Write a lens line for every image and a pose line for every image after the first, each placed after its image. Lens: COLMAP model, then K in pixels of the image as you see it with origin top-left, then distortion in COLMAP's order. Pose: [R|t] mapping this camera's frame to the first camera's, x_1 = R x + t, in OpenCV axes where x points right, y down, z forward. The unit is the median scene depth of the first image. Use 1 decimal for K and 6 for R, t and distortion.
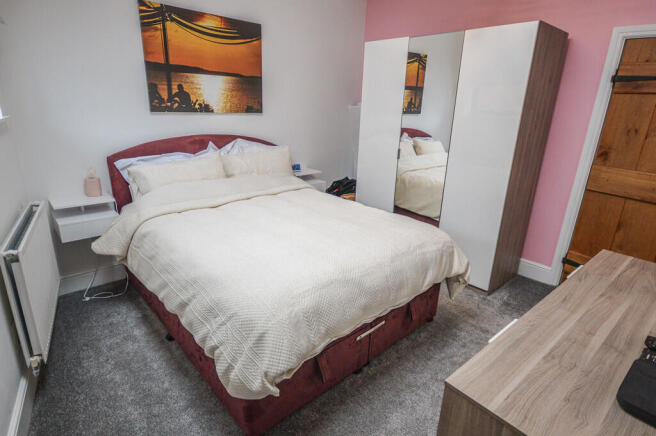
lens RADIAL K [[353.3, 0, 323.6], [0, 353.3, 217.7], [0, 0, 1]] dist [0.014901, -0.001651]
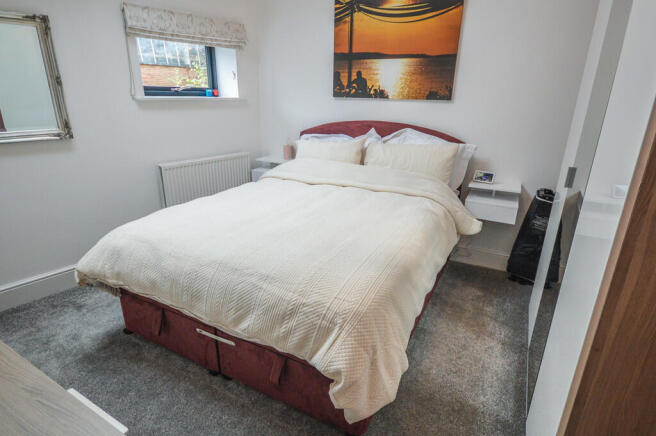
lens RADIAL K [[353.3, 0, 326.2], [0, 353.3, 216.8], [0, 0, 1]] dist [0.014901, -0.001651]
pose [[0.353269, 0.286384, -0.890609, 0.629166], [-0.299376, 0.936538, 0.182402, -0.133296], [0.886326, 0.202190, 0.416587, 0.565303]]
